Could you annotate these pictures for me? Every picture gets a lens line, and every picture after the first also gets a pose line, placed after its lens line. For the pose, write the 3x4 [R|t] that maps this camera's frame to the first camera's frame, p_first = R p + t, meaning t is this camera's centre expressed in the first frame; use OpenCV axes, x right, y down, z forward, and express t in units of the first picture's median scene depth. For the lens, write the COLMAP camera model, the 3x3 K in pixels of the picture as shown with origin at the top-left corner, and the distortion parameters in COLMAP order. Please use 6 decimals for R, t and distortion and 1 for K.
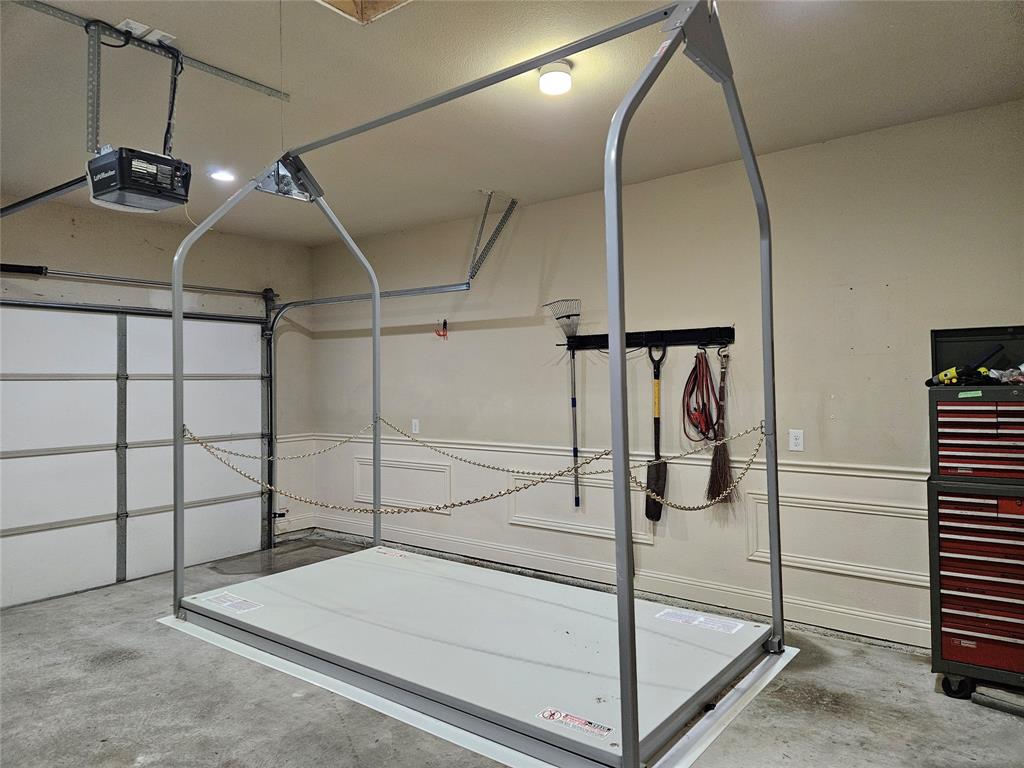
lens RADIAL K [[687.0, 0, 513.7], [0, 687.0, 377.8], [0, 0, 1]] dist [0.056079, -0.043463]
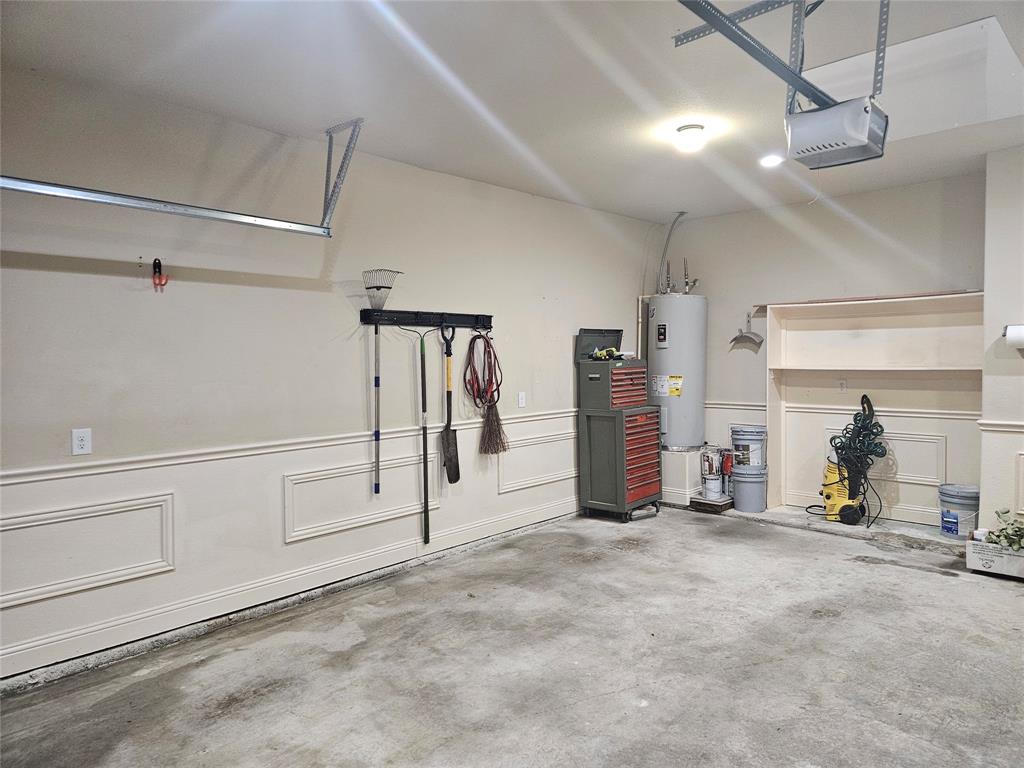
lens RADIAL K [[687.0, 0, 519.1], [0, 687.0, 377.0], [0, 0, 1]] dist [0.056079, -0.043463]
pose [[0.083290, -0.028541, 0.996117, -0.822845], [-0.001893, 0.999583, 0.028799, 0.002656], [-0.996524, -0.004285, 0.083202, 0.739810]]
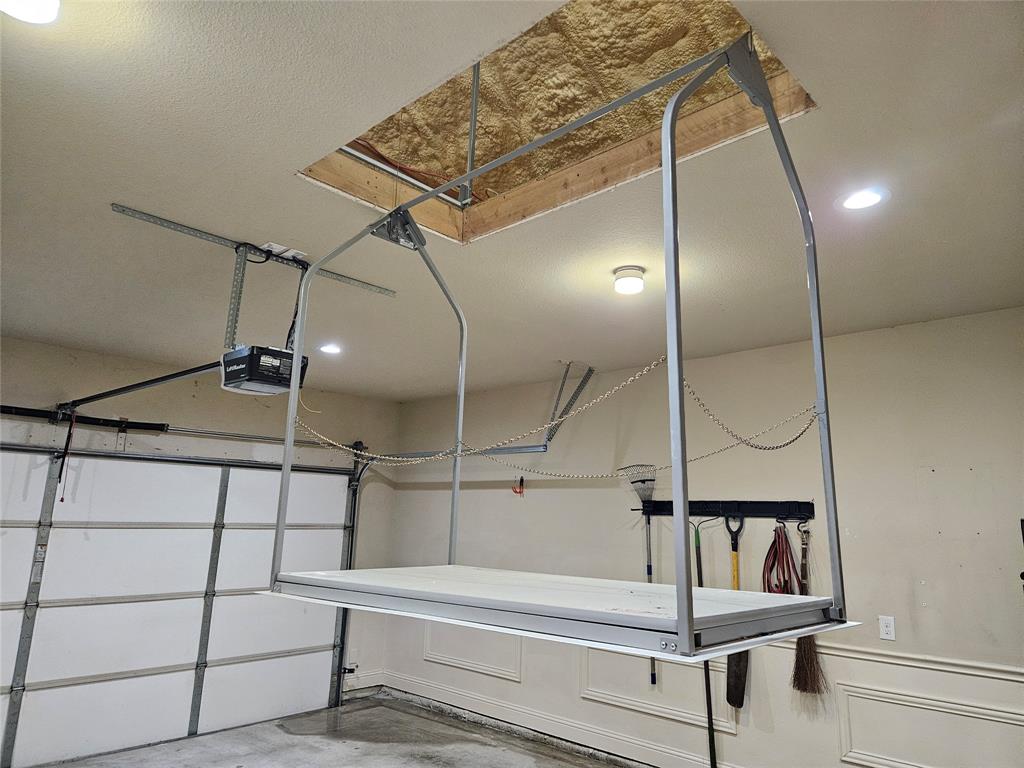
lens RADIAL K [[687.0, 0, 522.6], [0, 687.0, 377.7], [0, 0, 1]] dist [0.056079, -0.043463]
pose [[0.994835, 0.016758, -0.100108, 0.001465], [-0.036309, 0.979769, -0.196811, -0.032484], [0.094785, 0.199430, 0.975317, -0.037568]]
